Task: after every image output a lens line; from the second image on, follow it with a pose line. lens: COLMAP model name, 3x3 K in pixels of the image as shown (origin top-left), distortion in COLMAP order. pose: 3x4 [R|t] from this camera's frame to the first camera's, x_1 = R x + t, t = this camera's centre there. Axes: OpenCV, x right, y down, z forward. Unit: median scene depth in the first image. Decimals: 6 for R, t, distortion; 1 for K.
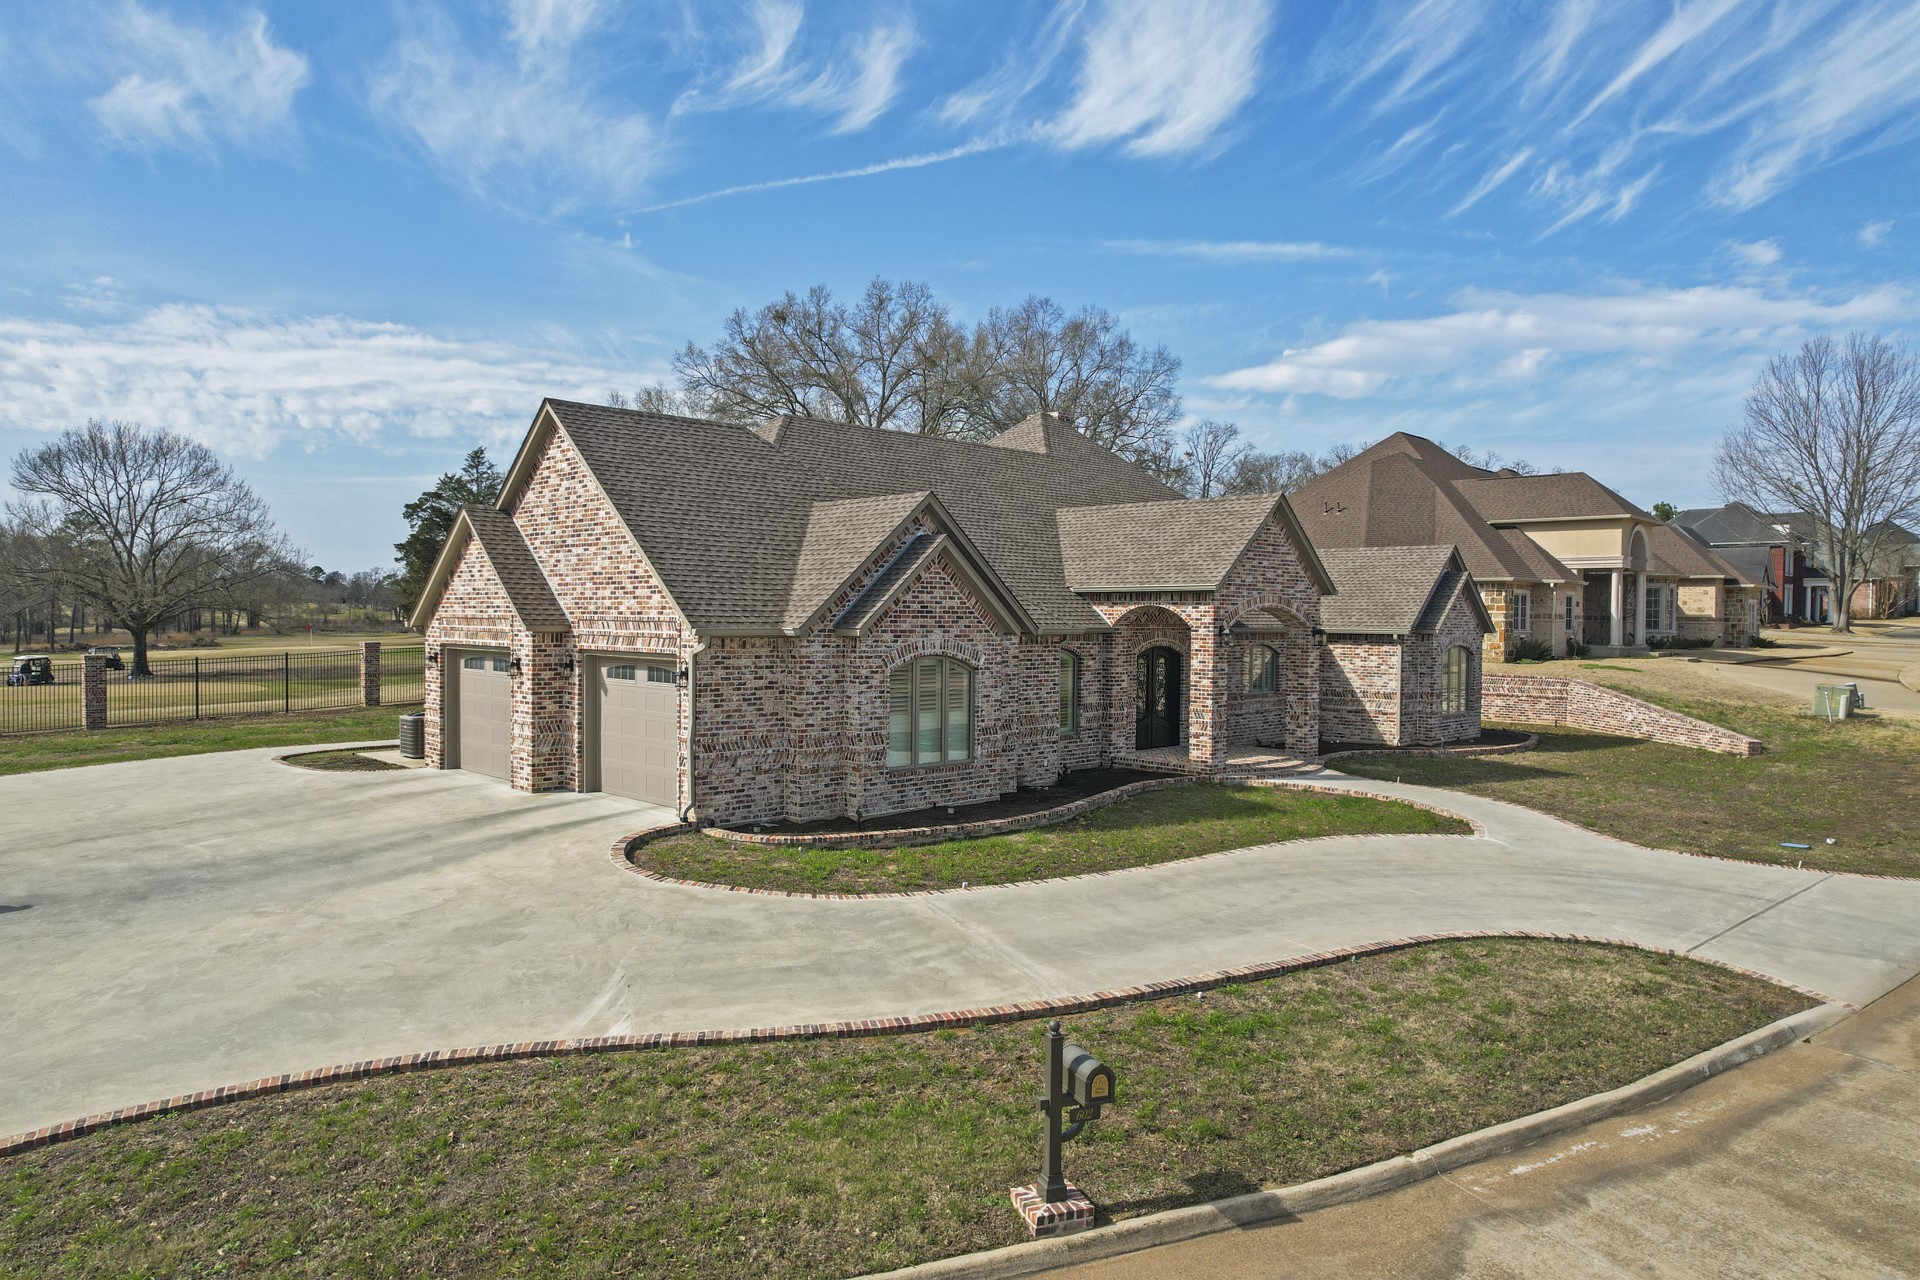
lens RADIAL K [[1222.7, 0, 960.0], [0, 1222.7, 640.0], [0, 0, 1]] dist [-0.065830, 0.053529]
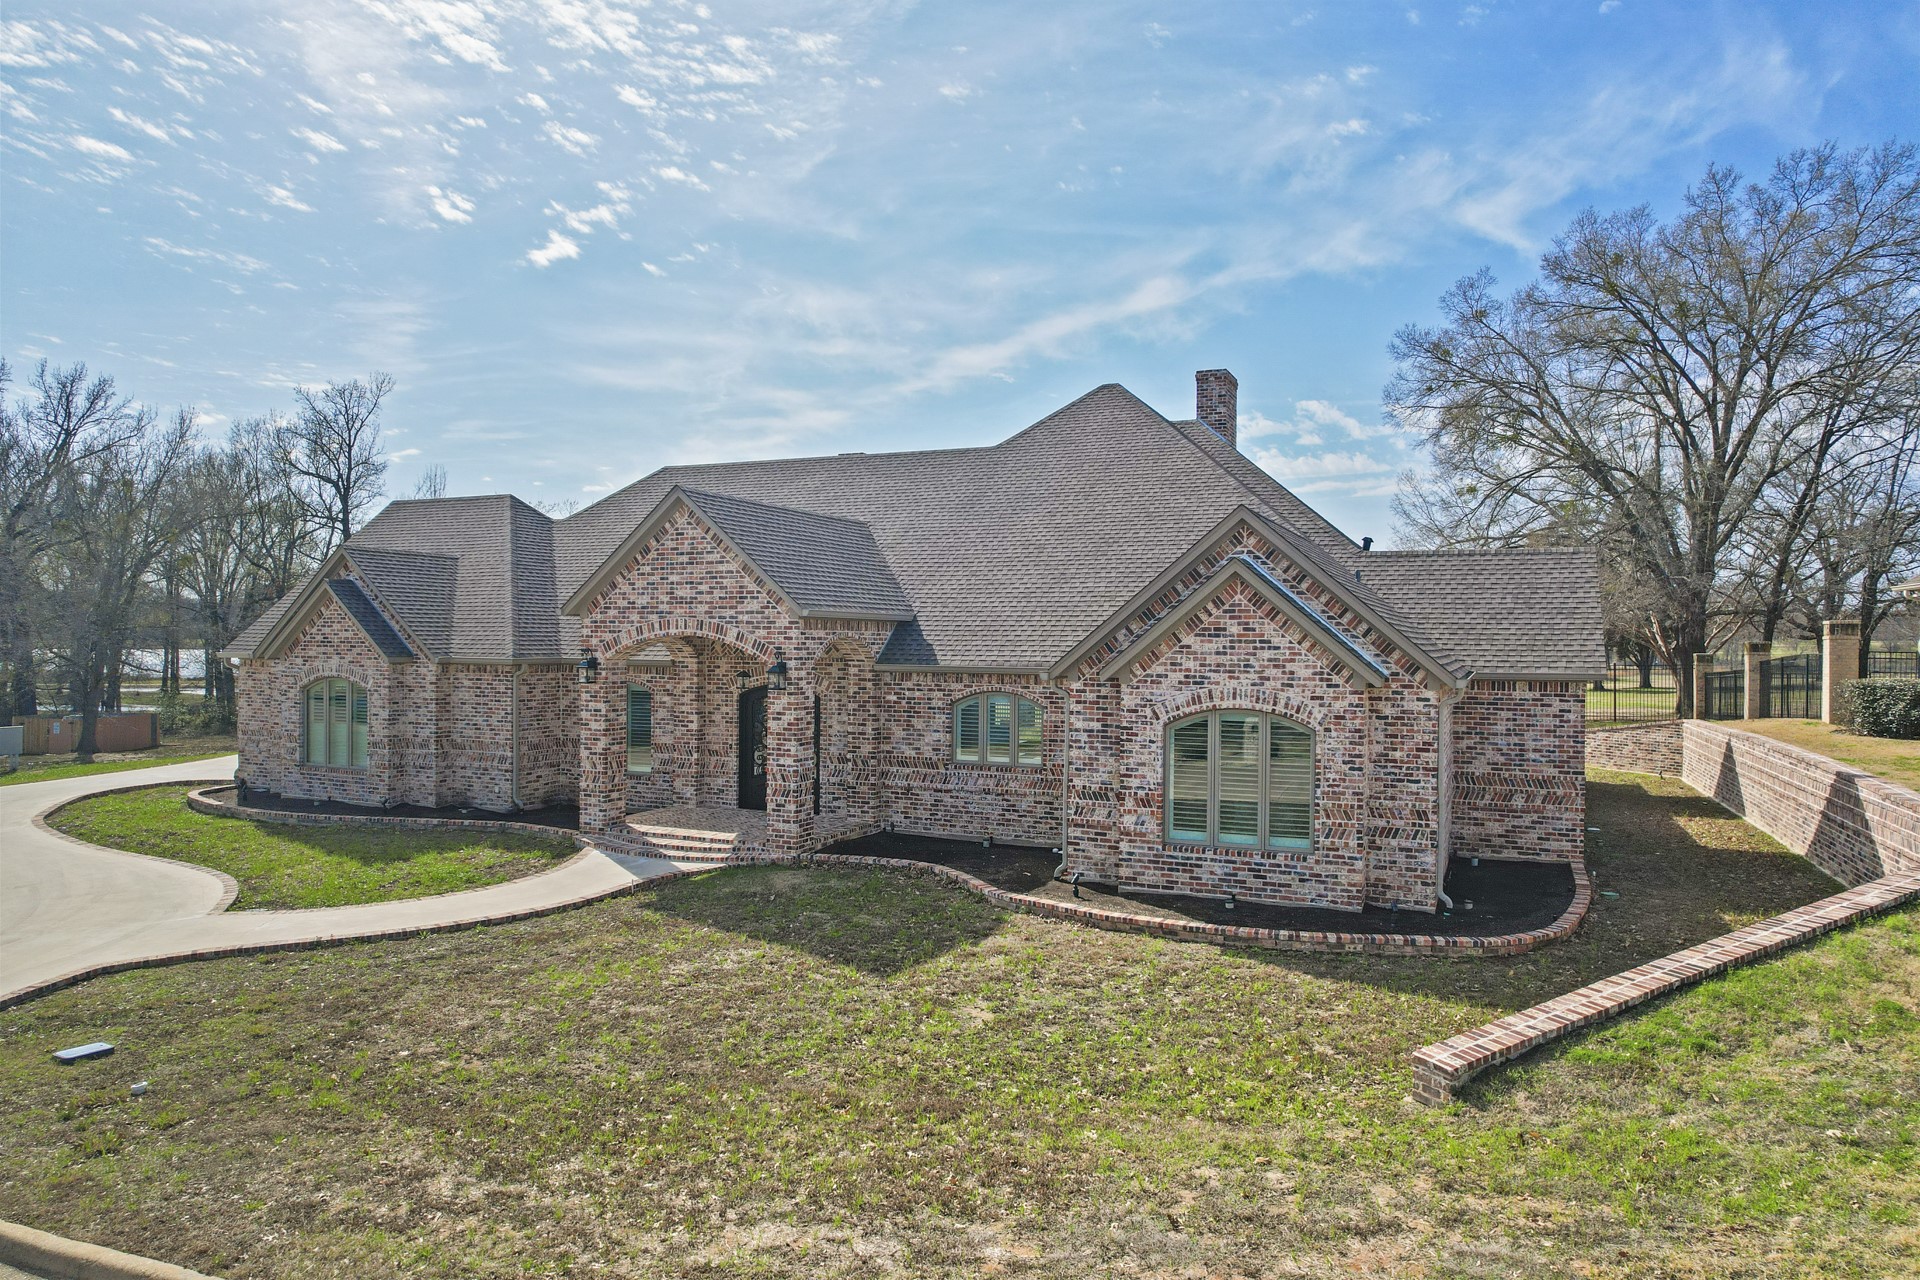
lens RADIAL K [[1222.7, 0, 960.0], [0, 1222.7, 640.0], [0, 0, 1]] dist [-0.065830, 0.053529]
pose [[0.357959, -0.007207, -0.933710, 1.340032], [-0.024051, 0.999567, -0.016936, -0.019326], [0.933428, 0.028519, 0.357630, 1.152858]]
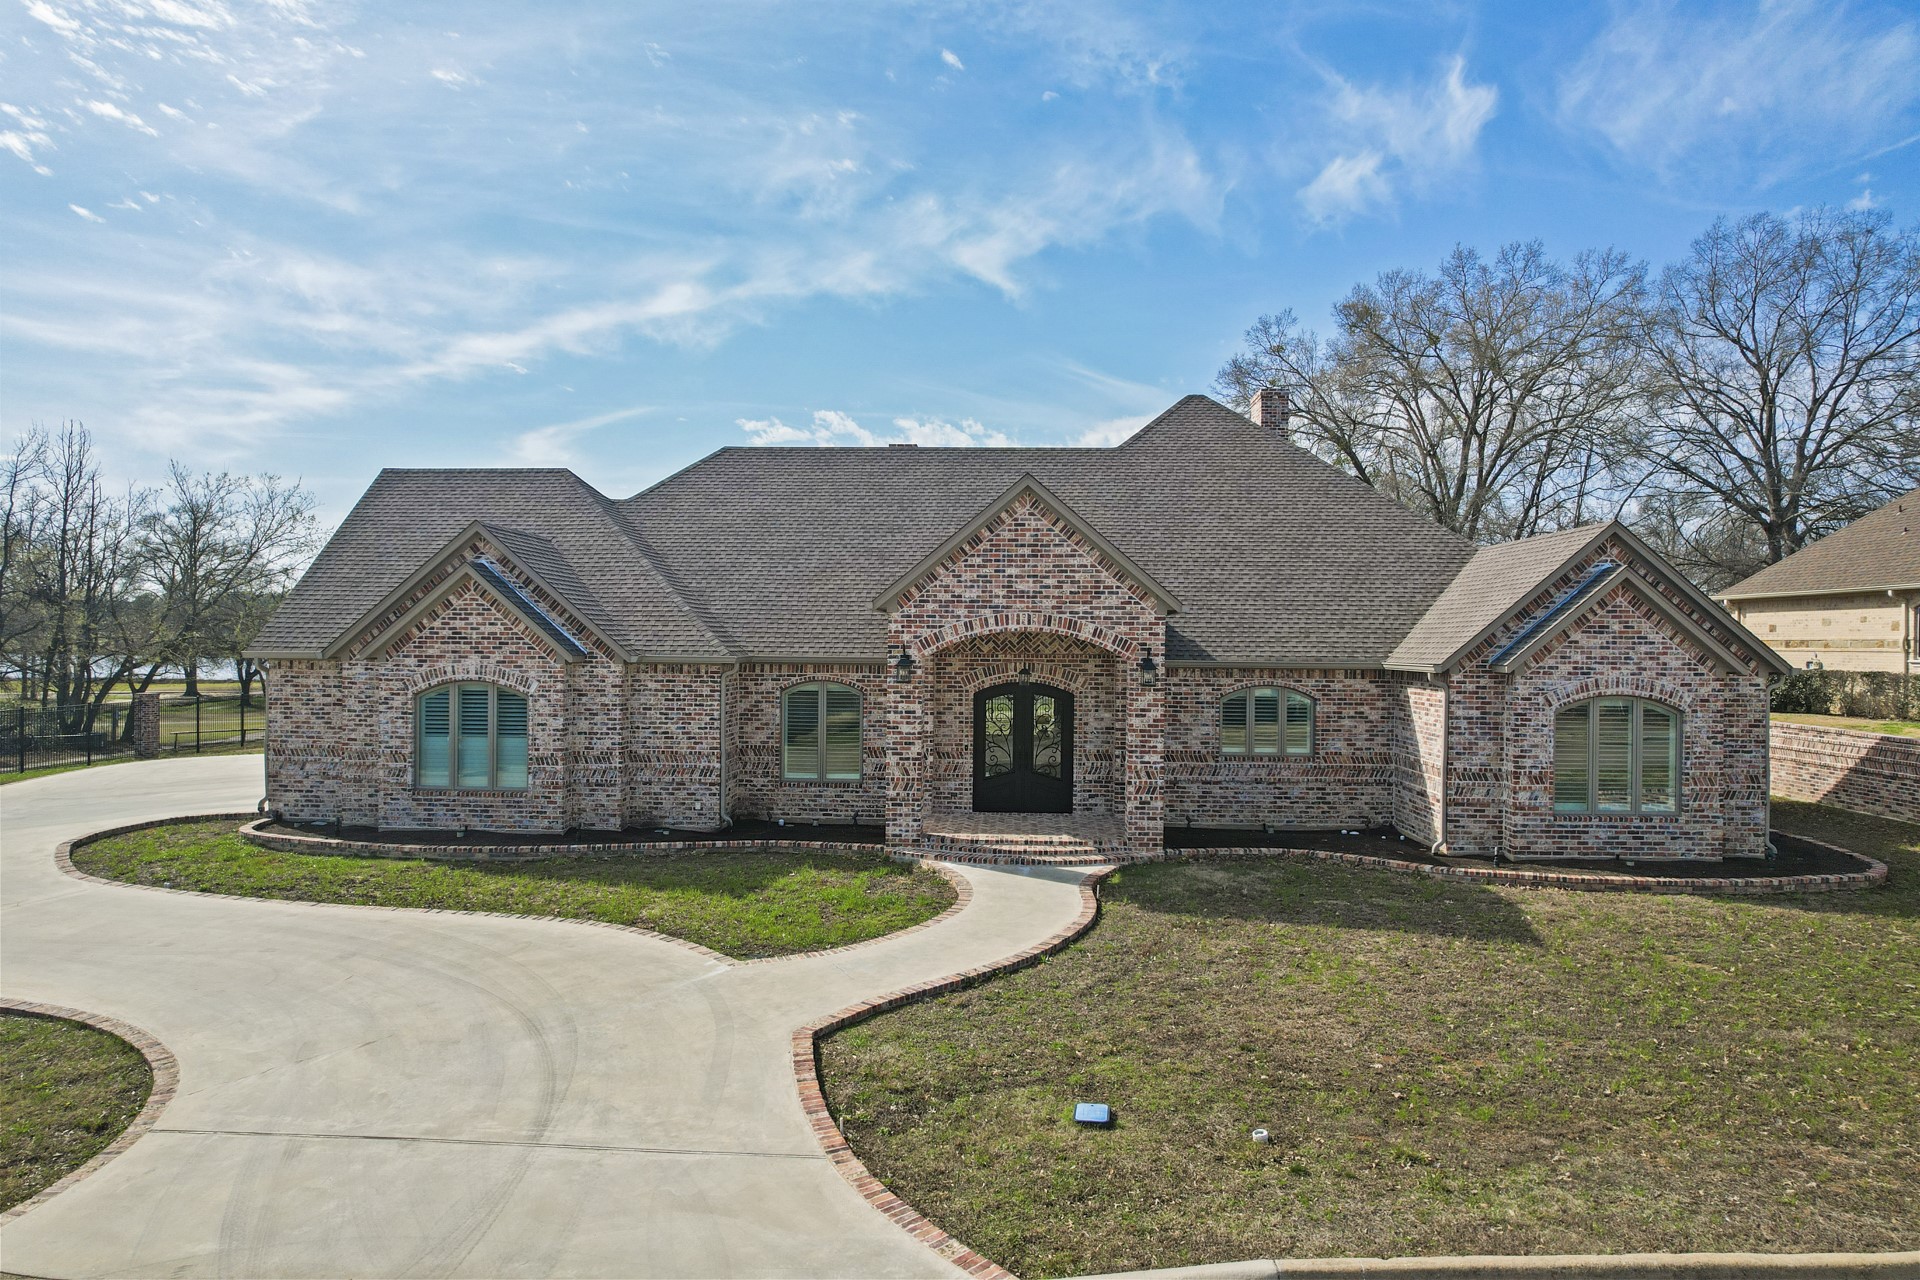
lens RADIAL K [[1222.7, 0, 960.0], [0, 1222.7, 640.0], [0, 0, 1]] dist [-0.065830, 0.053529]
pose [[0.676724, -0.006007, -0.736212, 0.997511], [-0.016882, 0.999577, -0.023673, -0.004136], [0.736043, 0.028449, 0.676336, 0.616221]]
